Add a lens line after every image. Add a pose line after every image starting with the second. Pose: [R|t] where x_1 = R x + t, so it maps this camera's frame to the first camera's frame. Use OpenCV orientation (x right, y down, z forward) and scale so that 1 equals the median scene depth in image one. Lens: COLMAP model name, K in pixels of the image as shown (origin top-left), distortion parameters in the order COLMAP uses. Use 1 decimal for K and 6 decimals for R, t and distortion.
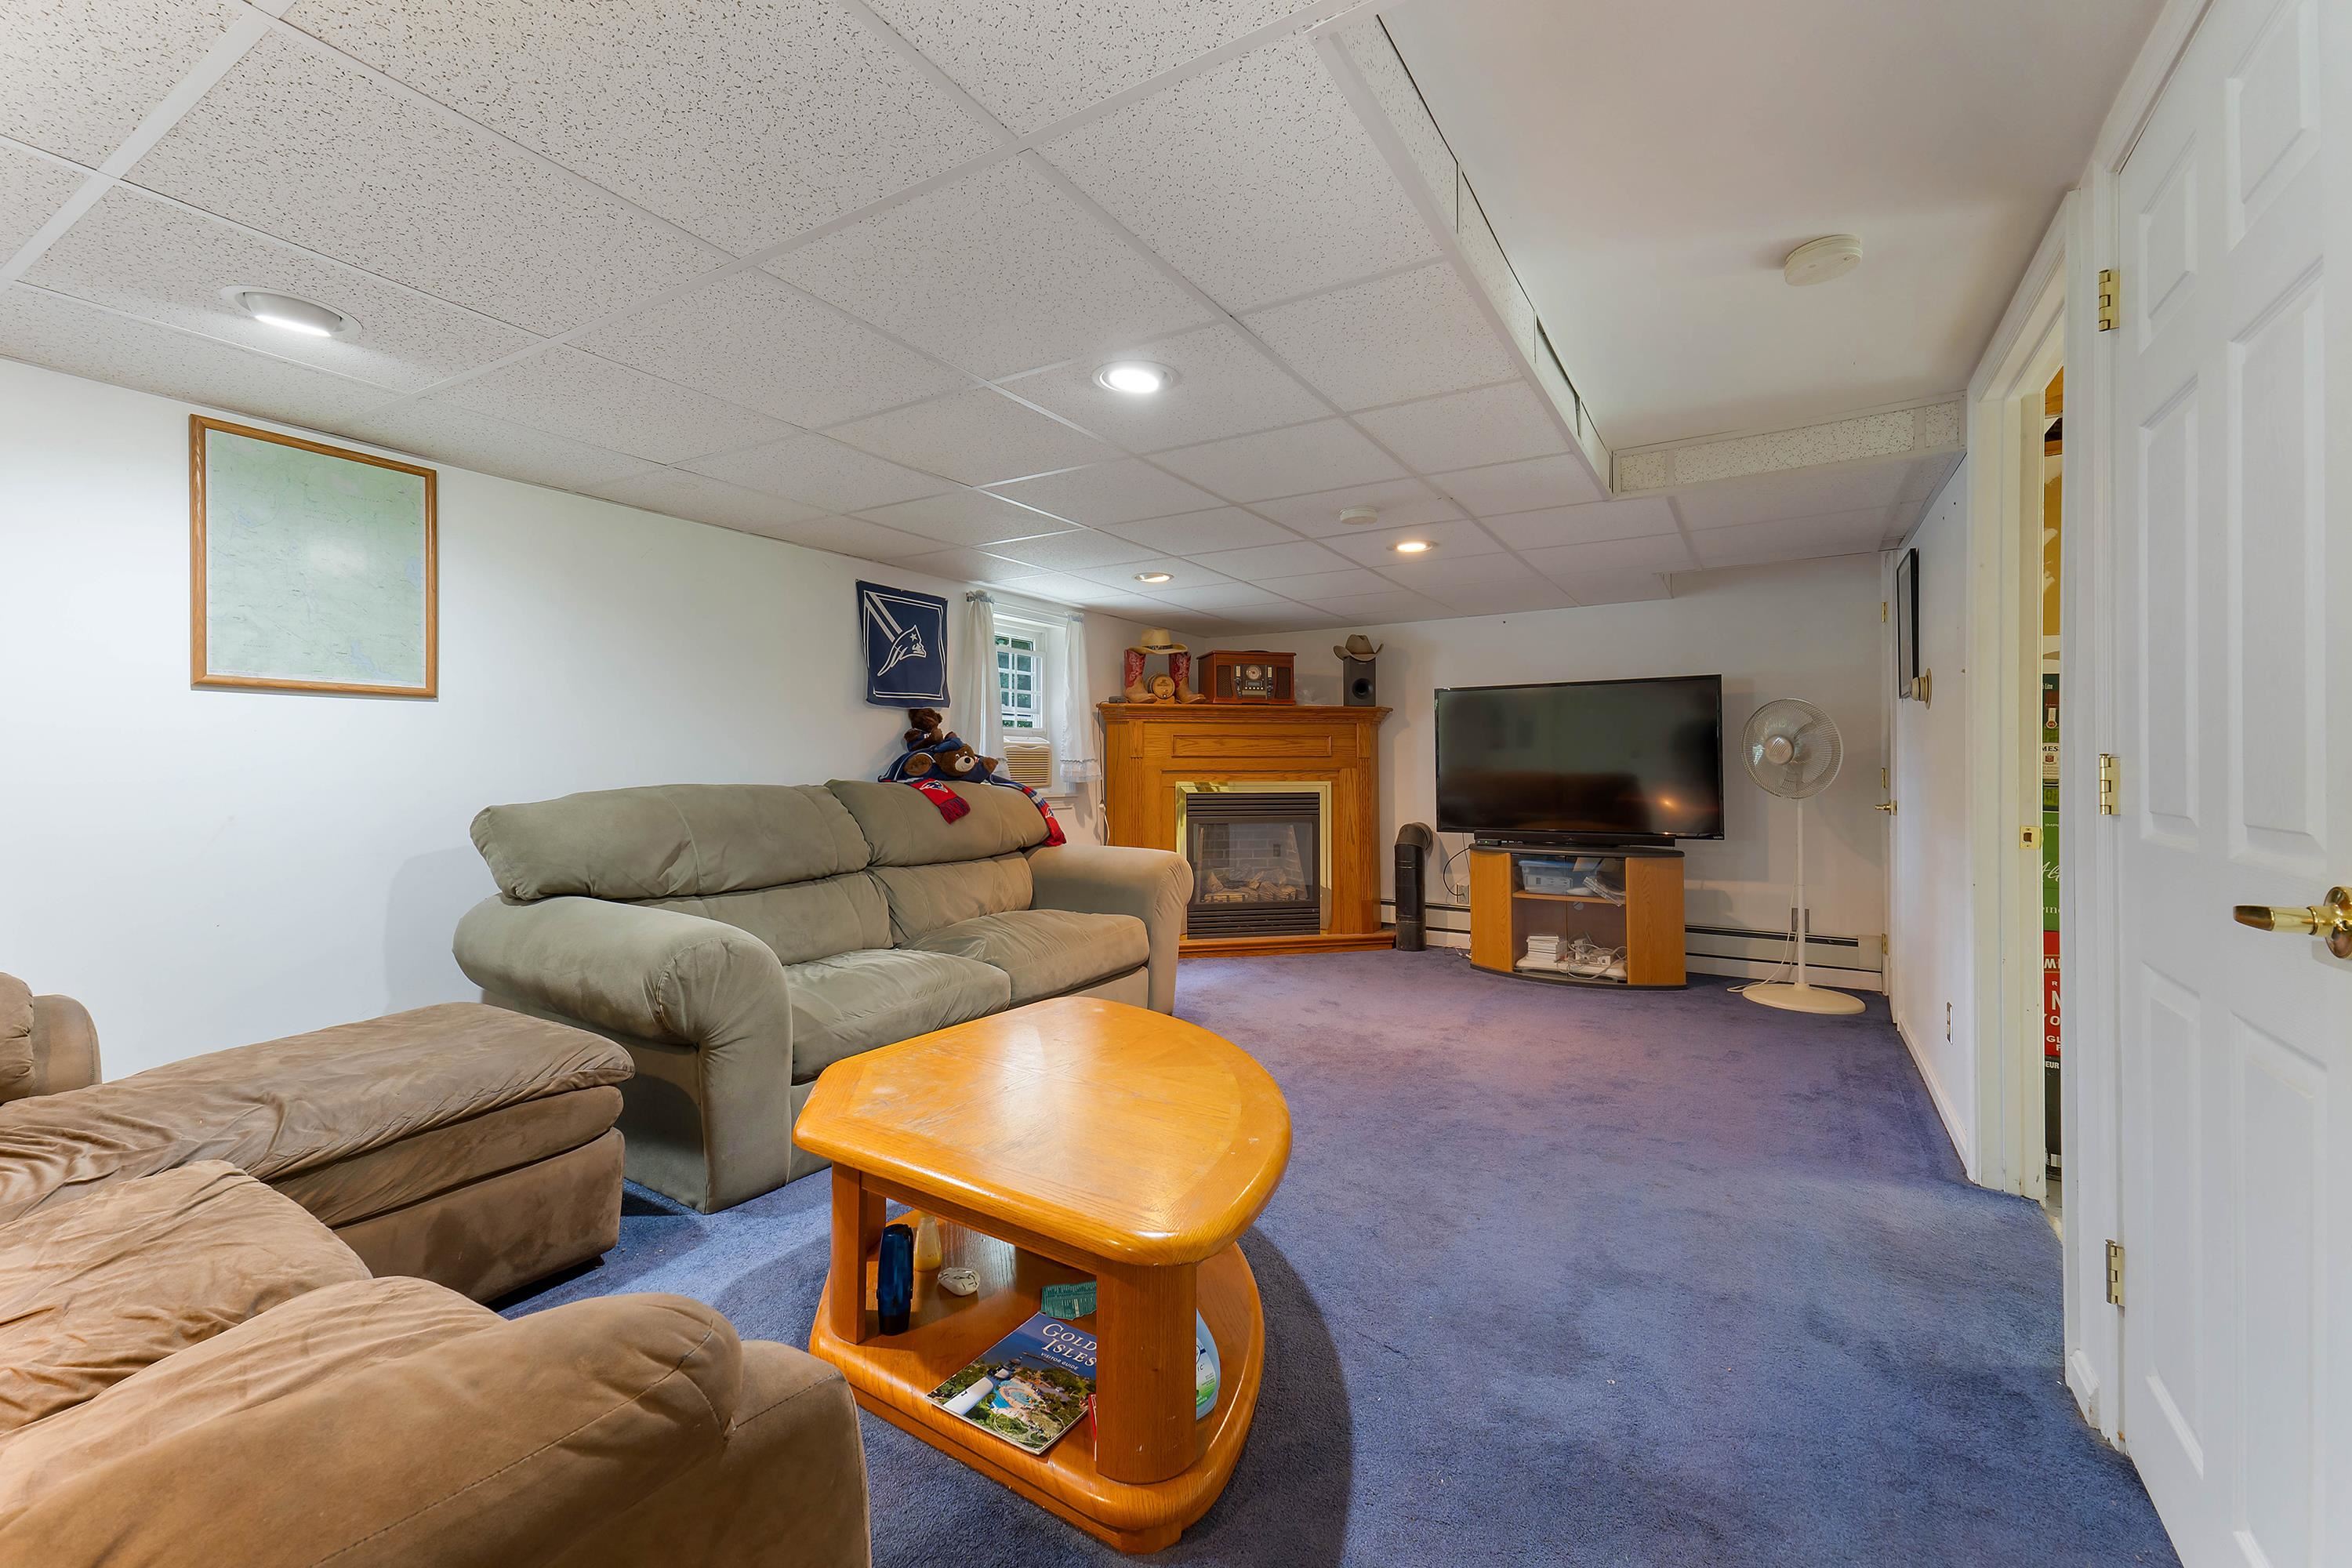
lens RADIAL K [[966.1, 0, 1164.0], [0, 966.1, 777.1], [0, 0, 1]] dist [0.011953, -0.000921]
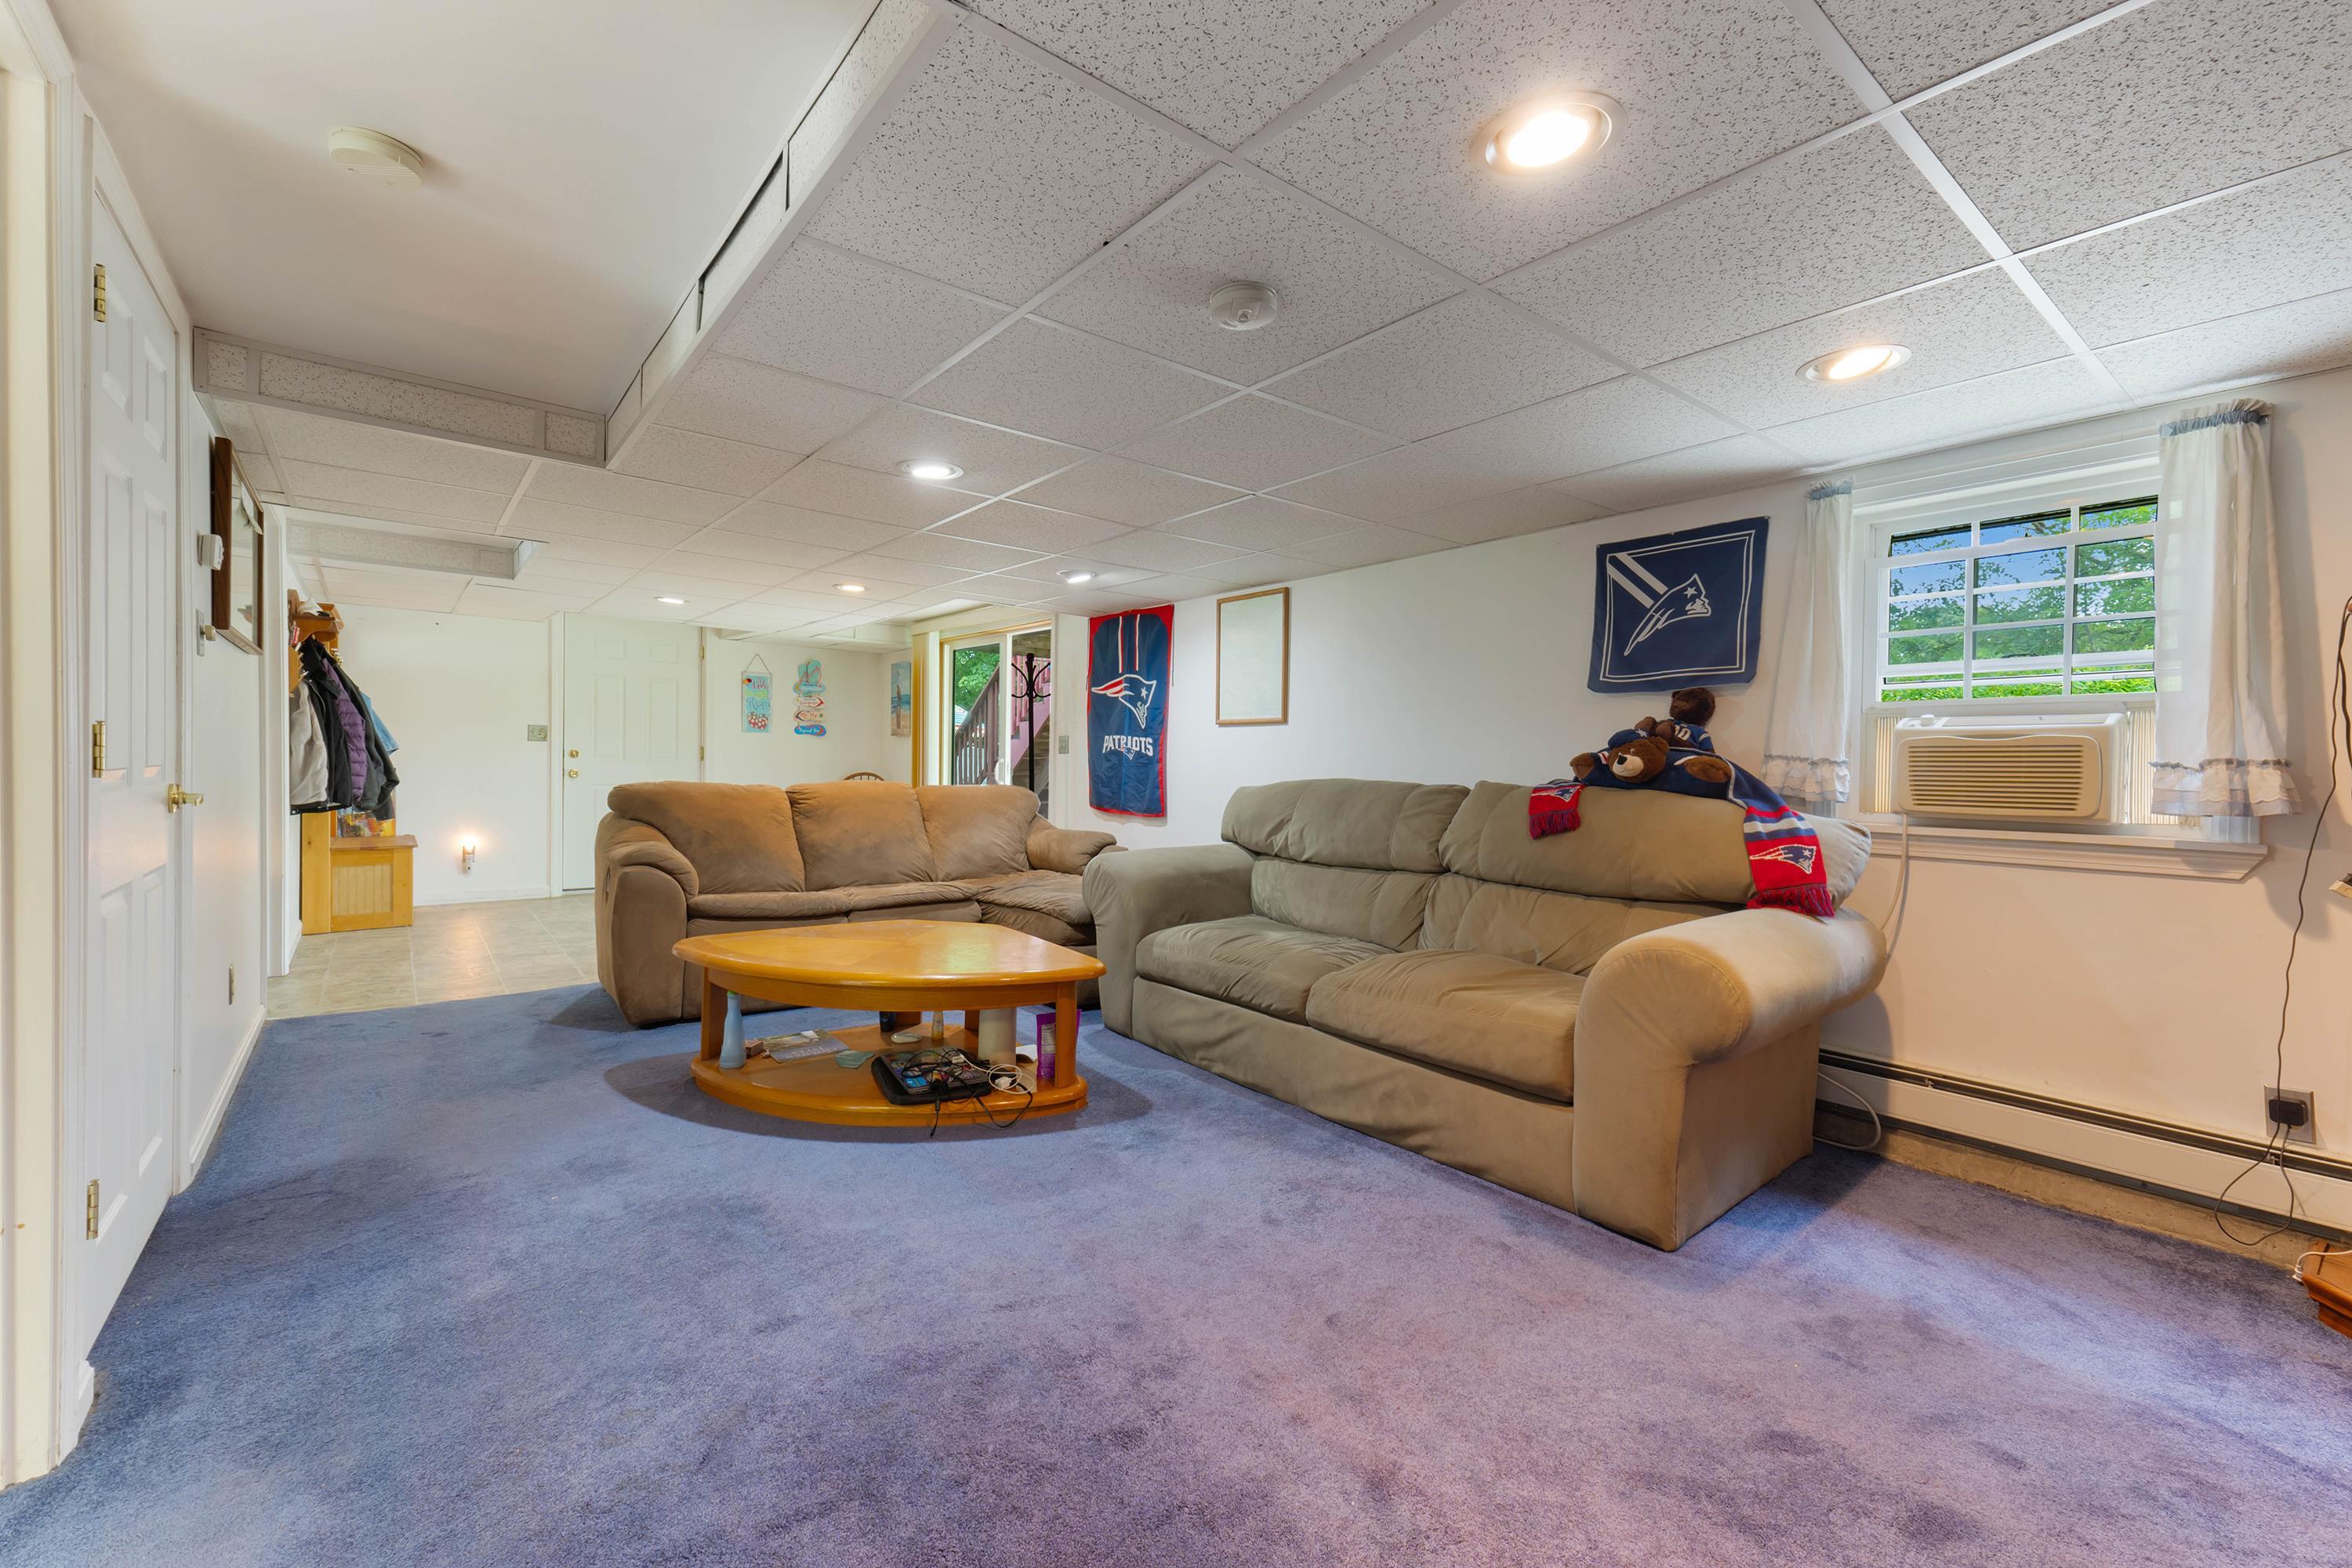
lens RADIAL K [[966.1, 0, 1167.3], [0, 966.1, 778.0], [0, 0, 1]] dist [0.011953, -0.000921]
pose [[-0.356636, 0.014195, -0.934136, 0.588516], [-0.022830, 0.999454, 0.023903, -0.014164], [0.933965, 0.029851, -0.356117, 0.936807]]
